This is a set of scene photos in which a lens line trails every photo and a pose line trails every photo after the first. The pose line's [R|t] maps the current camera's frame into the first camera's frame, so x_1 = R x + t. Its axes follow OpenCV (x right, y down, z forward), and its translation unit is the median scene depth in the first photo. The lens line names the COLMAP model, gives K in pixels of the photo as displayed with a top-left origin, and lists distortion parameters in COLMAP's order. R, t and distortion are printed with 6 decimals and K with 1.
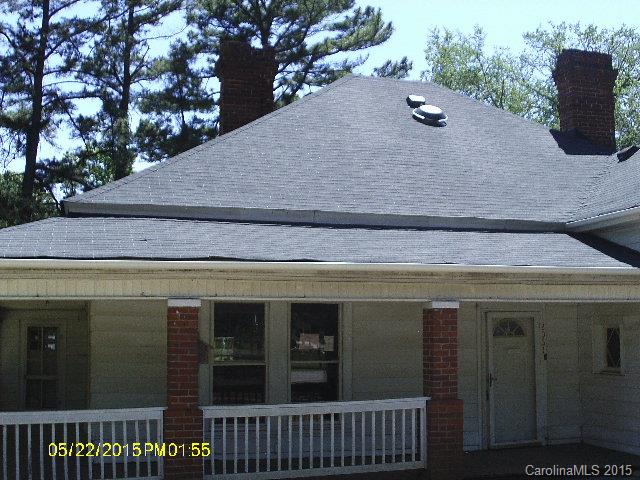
lens RADIAL K [[885.4, 0, 320.0], [0, 885.4, 240.0], [0, 0, 1]] dist [-0.089198, 0.011808]
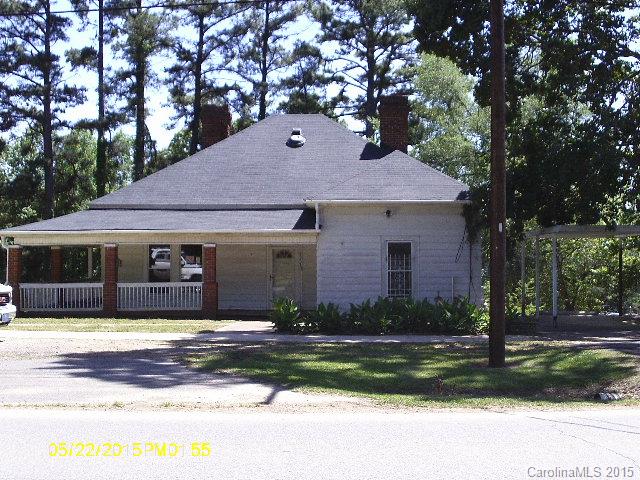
lens RADIAL K [[885.4, 0, 320.0], [0, 885.4, 240.0], [0, 0, 1]] dist [-0.089198, 0.011808]
pose [[0.951876, -0.005896, -0.306427, 0.745462], [0.032411, 0.996145, 0.081515, -0.083328], [0.304765, -0.087524, 0.948397, -0.781533]]
